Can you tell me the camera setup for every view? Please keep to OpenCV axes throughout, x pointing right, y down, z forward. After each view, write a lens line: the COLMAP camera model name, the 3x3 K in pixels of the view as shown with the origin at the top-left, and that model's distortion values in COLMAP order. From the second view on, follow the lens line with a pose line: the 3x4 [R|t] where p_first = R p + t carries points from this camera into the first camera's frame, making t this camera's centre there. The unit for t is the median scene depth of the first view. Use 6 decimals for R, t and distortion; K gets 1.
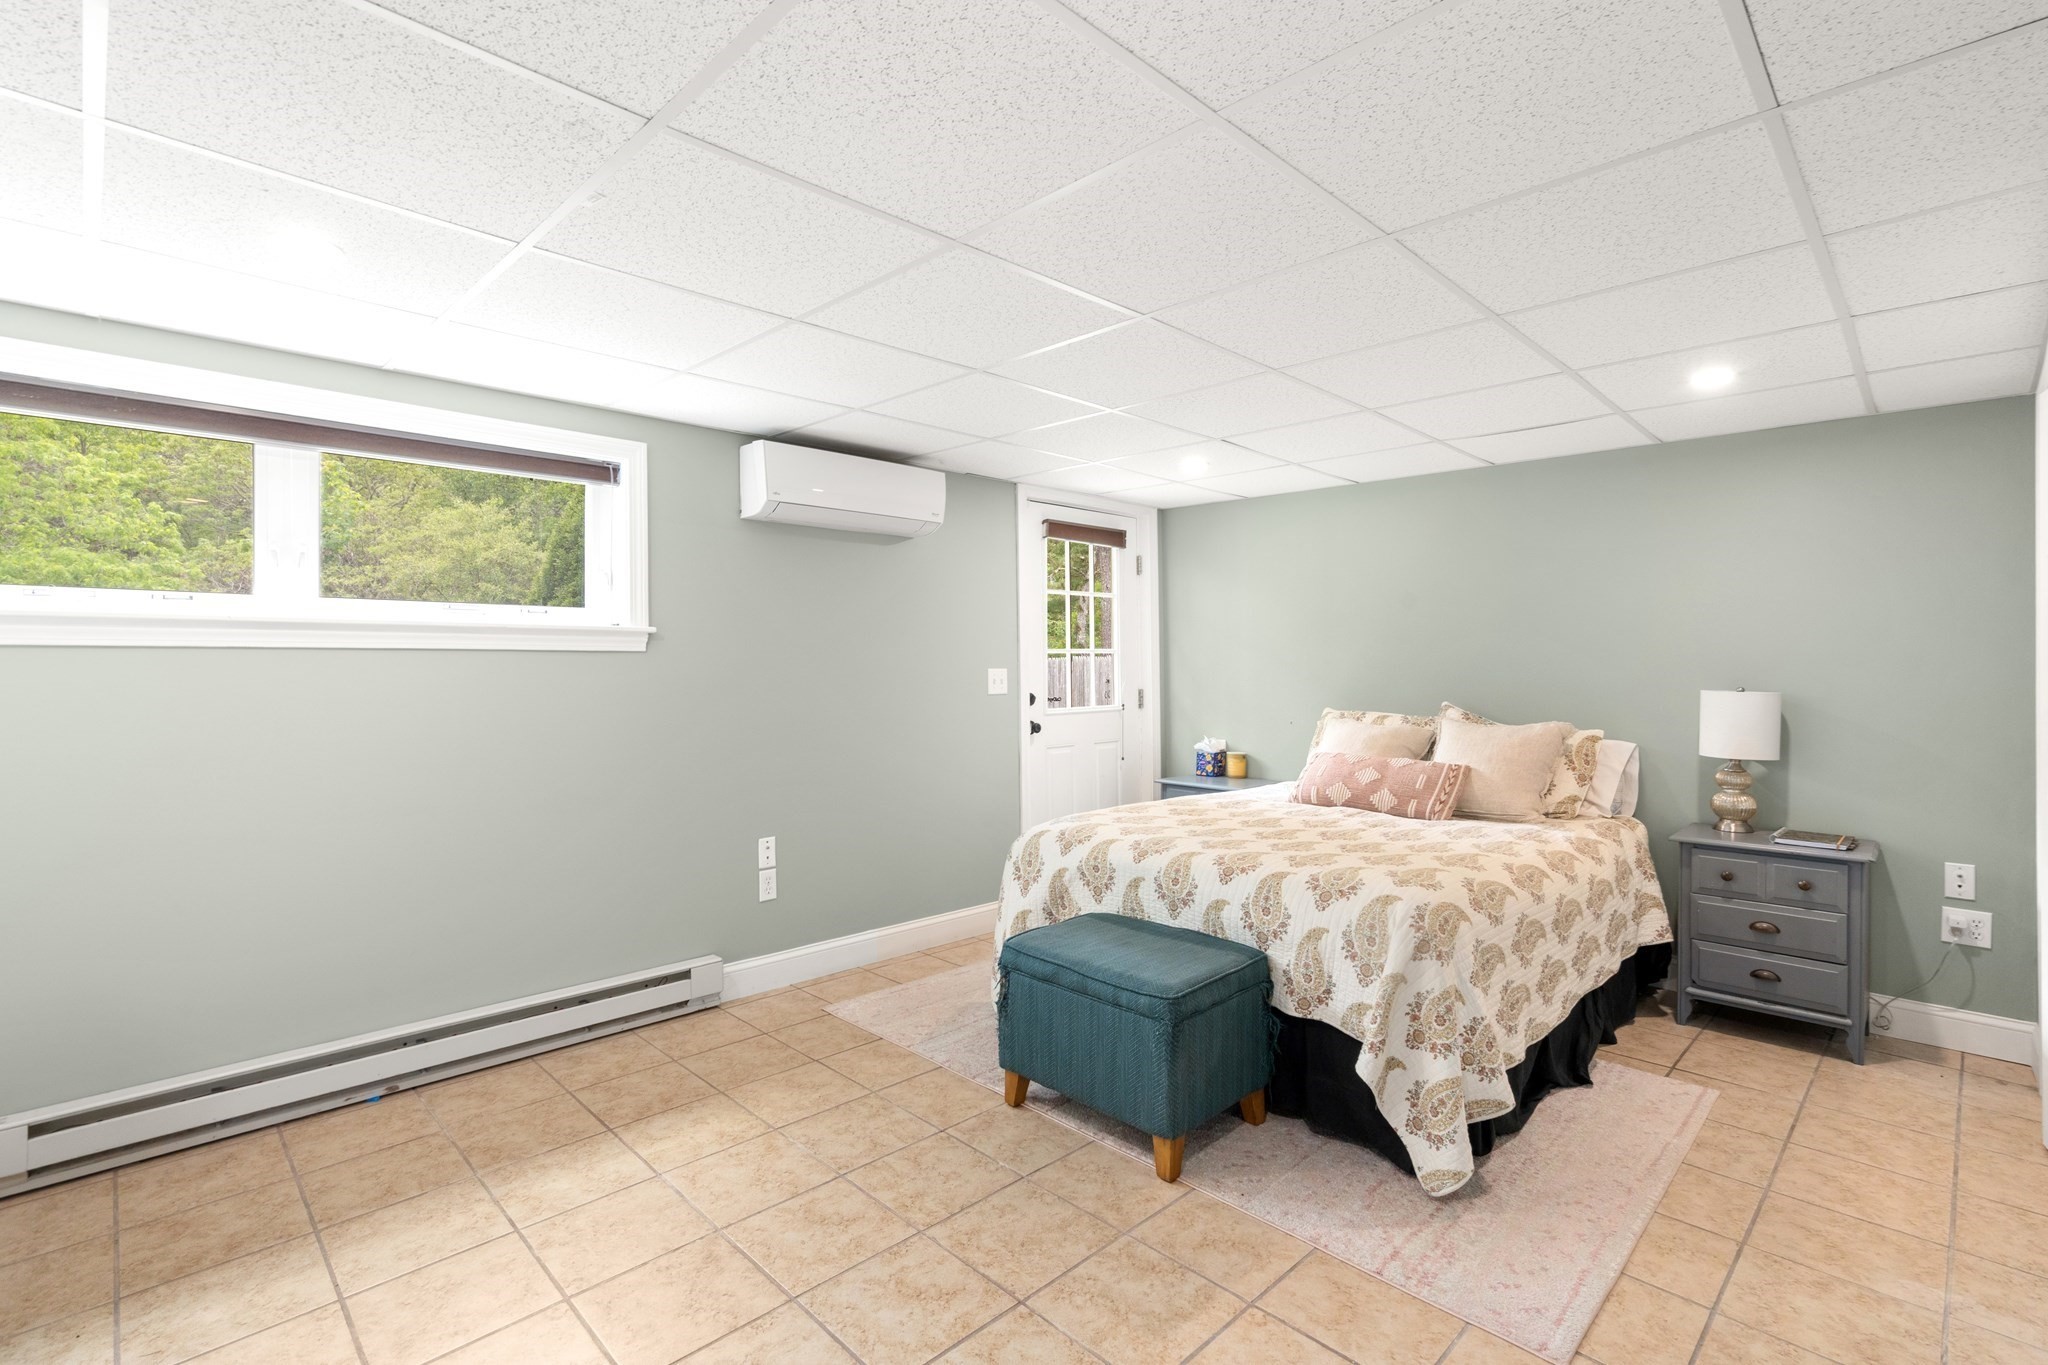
lens RADIAL K [[946.1, 0, 1028.7], [0, 946.1, 666.8], [0, 0, 1]] dist [-0.005654, 0.002305]
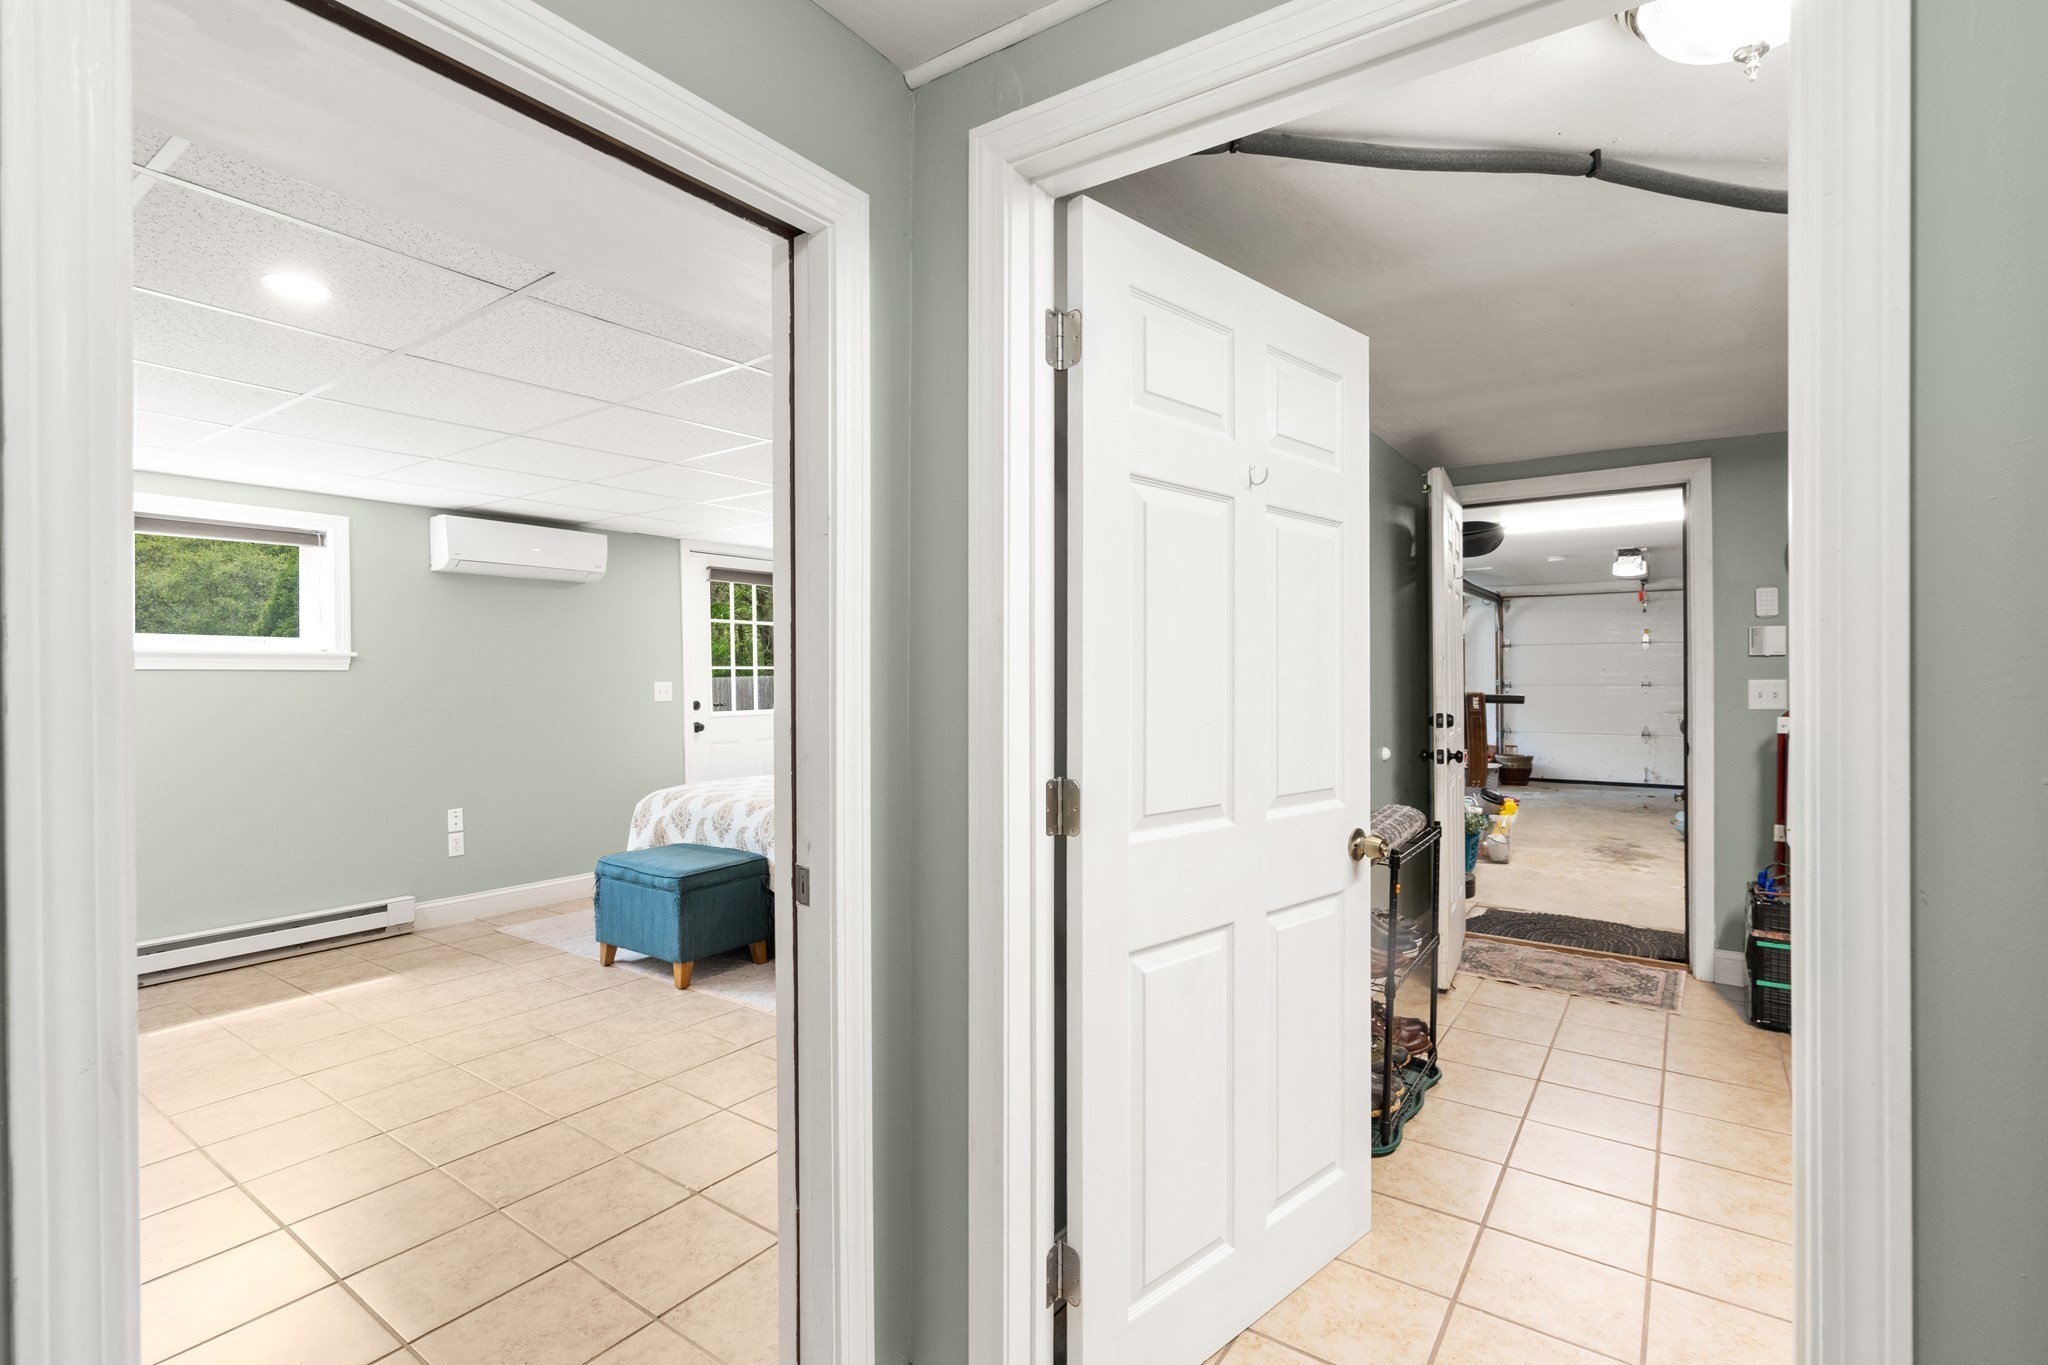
lens RADIAL K [[946.1, 0, 1024.0], [0, 946.1, 677.6], [0, 0, 1]] dist [-0.005654, 0.002305]
pose [[0.984052, -0.007365, 0.177729, 0.310117], [0.007955, 0.999965, -0.002609, 0.005294], [-0.177703, 0.003982, 0.984076, -0.509206]]
